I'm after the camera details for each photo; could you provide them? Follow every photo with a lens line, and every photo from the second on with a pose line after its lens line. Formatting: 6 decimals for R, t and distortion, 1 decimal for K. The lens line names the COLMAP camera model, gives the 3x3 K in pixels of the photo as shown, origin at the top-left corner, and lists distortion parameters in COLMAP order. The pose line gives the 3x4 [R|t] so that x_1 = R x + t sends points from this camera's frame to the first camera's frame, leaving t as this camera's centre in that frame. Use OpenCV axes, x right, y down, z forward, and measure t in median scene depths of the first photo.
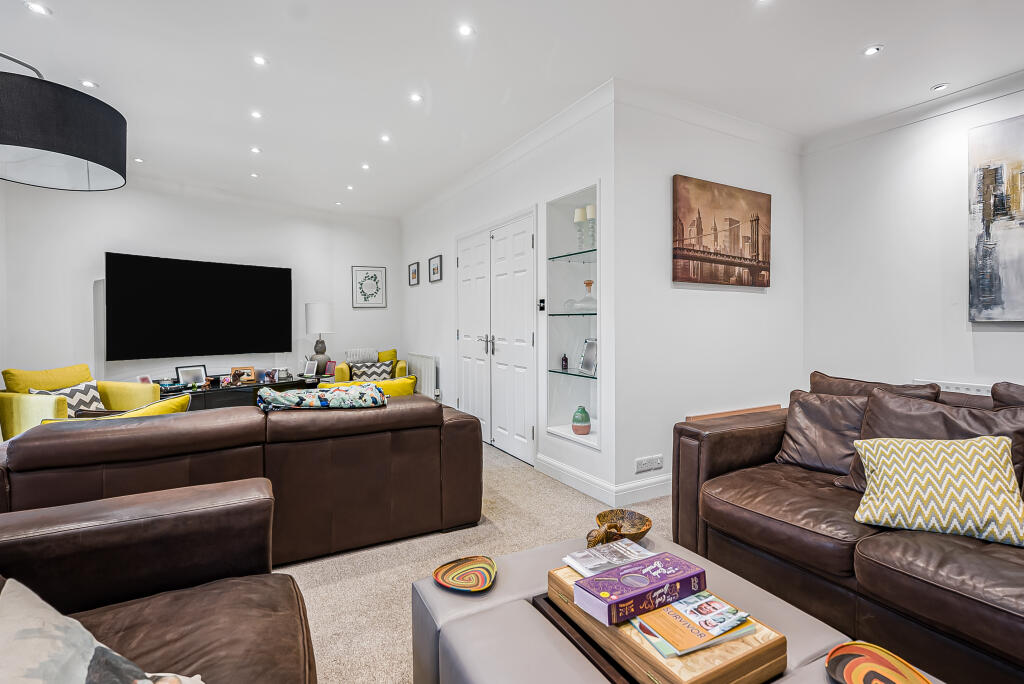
lens RADIAL K [[462.6, 0, 512.0], [0, 462.6, 331.1], [0, 0, 1]] dist [-0.008058, -0.000070]
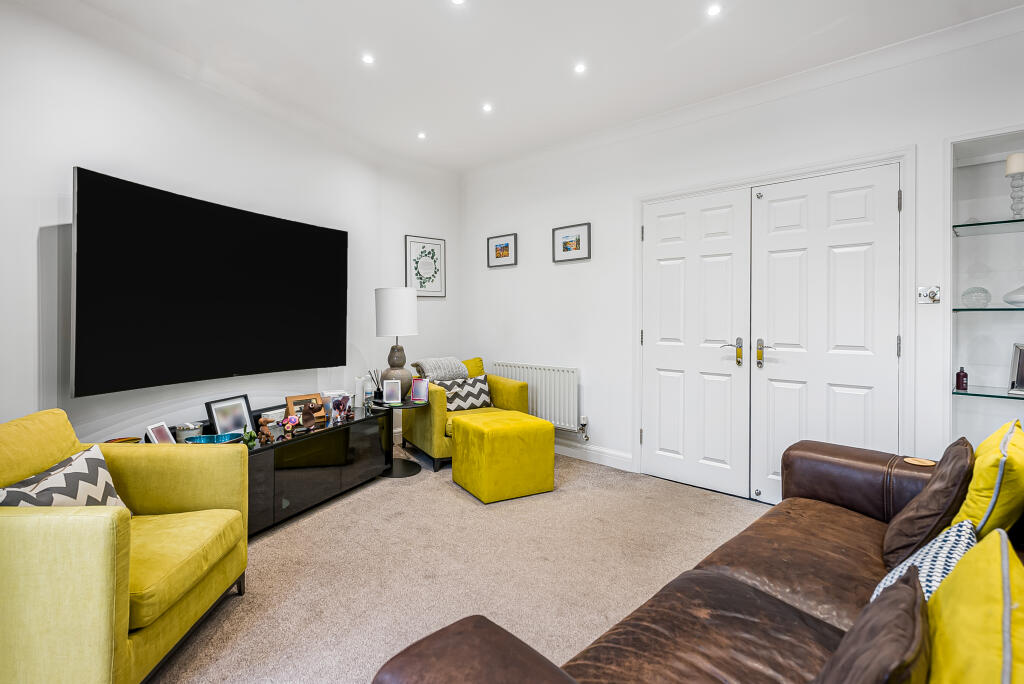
lens RADIAL K [[511.6, 0, 549.0], [0, 511.6, 323.2], [0, 0, 1]] dist [-0.002818, -0.000448]
pose [[0.959885, 0.002541, 0.280382, -0.421842], [0.000838, 0.999928, -0.011932, -0.003563], [-0.280393, 0.011688, 0.959814, 0.270784]]
